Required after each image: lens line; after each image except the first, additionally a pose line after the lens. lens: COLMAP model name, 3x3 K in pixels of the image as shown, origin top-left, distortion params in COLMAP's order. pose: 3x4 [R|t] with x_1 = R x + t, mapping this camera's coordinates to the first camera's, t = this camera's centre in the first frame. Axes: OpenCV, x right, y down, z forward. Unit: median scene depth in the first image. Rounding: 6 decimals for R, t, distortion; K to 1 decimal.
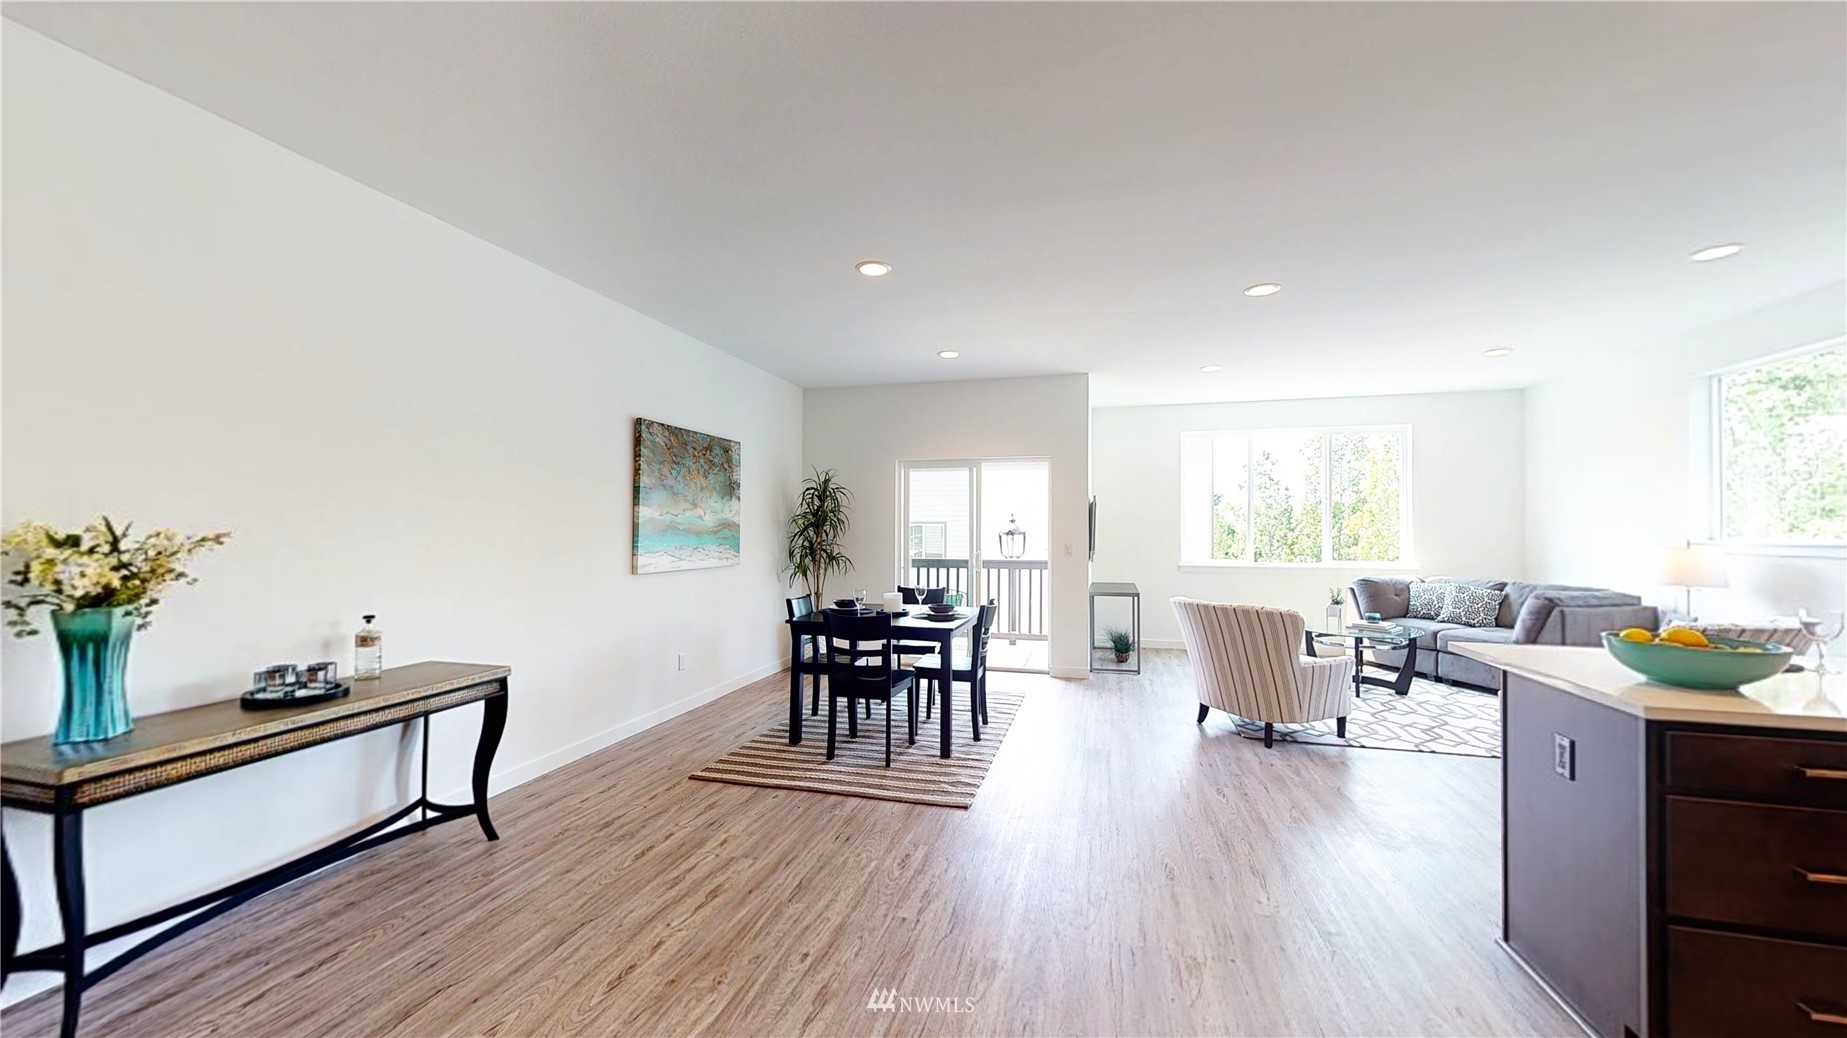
lens RADIAL K [[682.7, 0, 935.4], [0, 682.7, 524.7], [0, 0, 1]] dist [-0.000218, 0.000314]
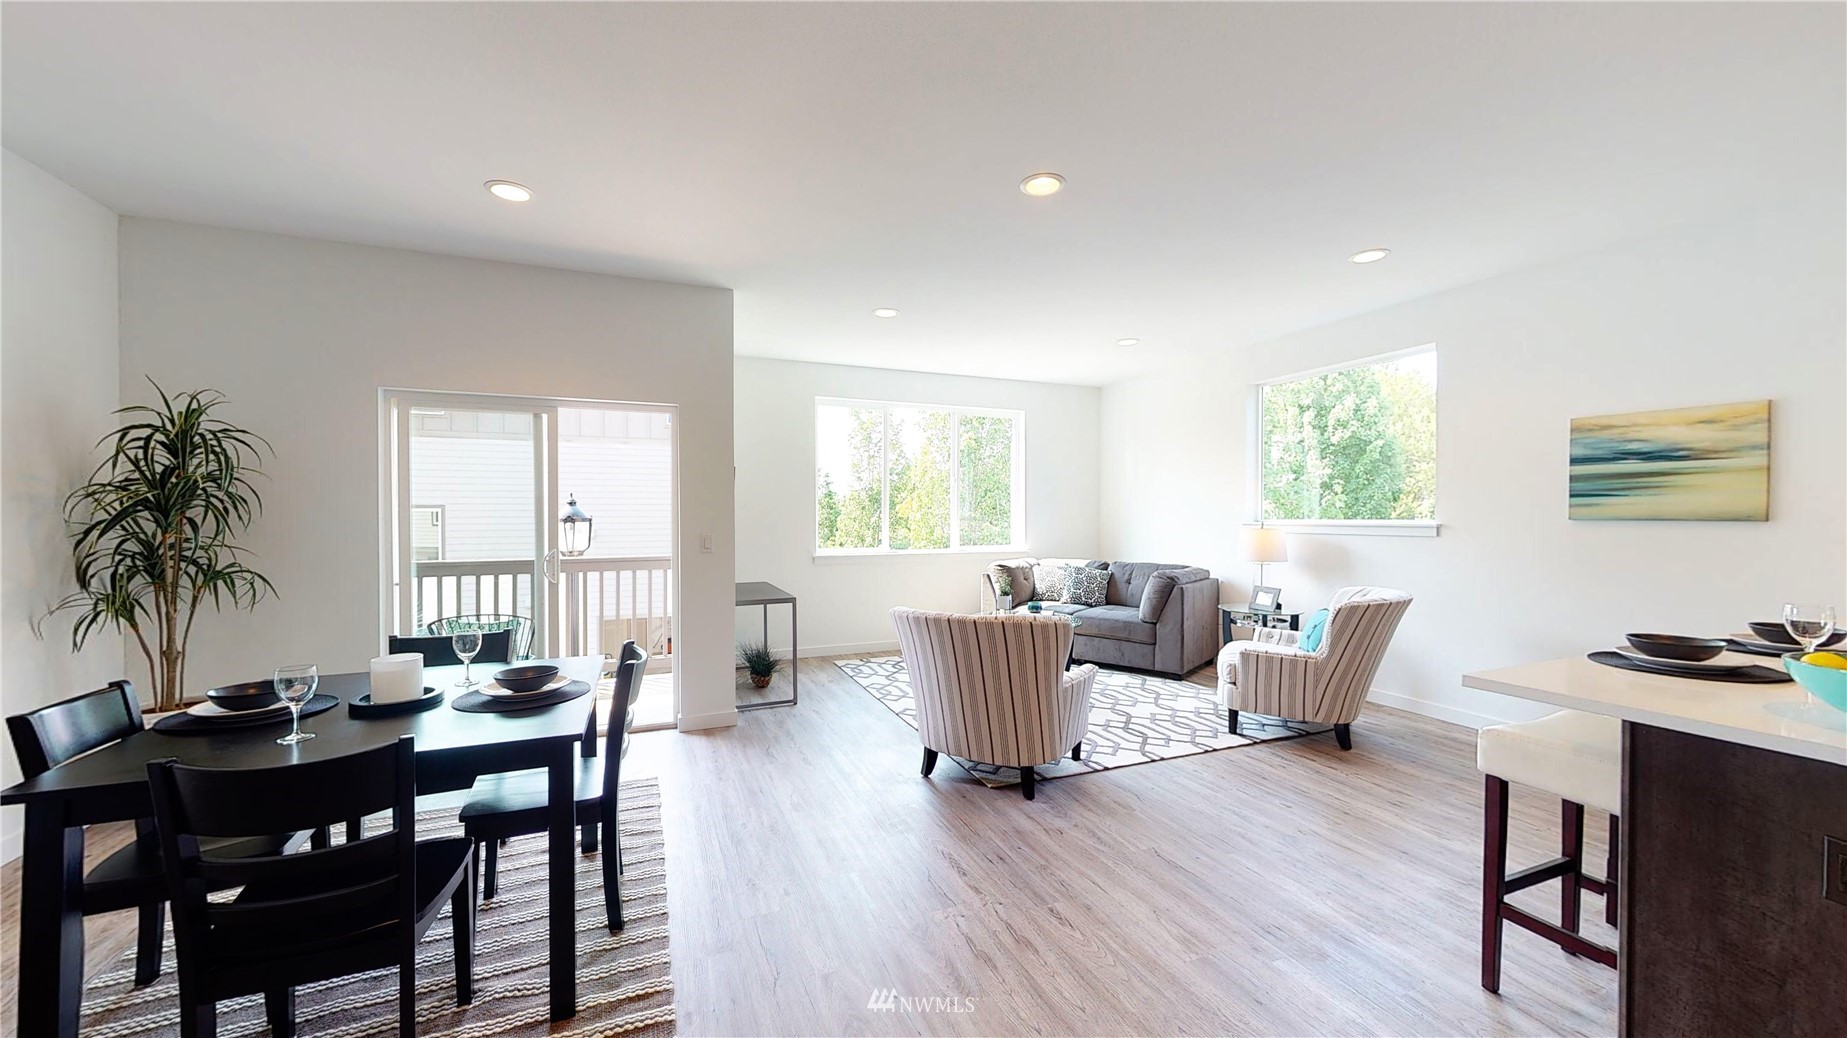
lens RADIAL K [[682.7, 0, 935.4], [0, 682.7, 524.7], [0, 0, 1]] dist [-0.000218, 0.000314]
pose [[0.795866, -0.012524, 0.605344, -0.037613], [-0.001212, 0.999751, 0.022277, 0.001744], [-0.605472, -0.018463, 0.795652, 0.314821]]
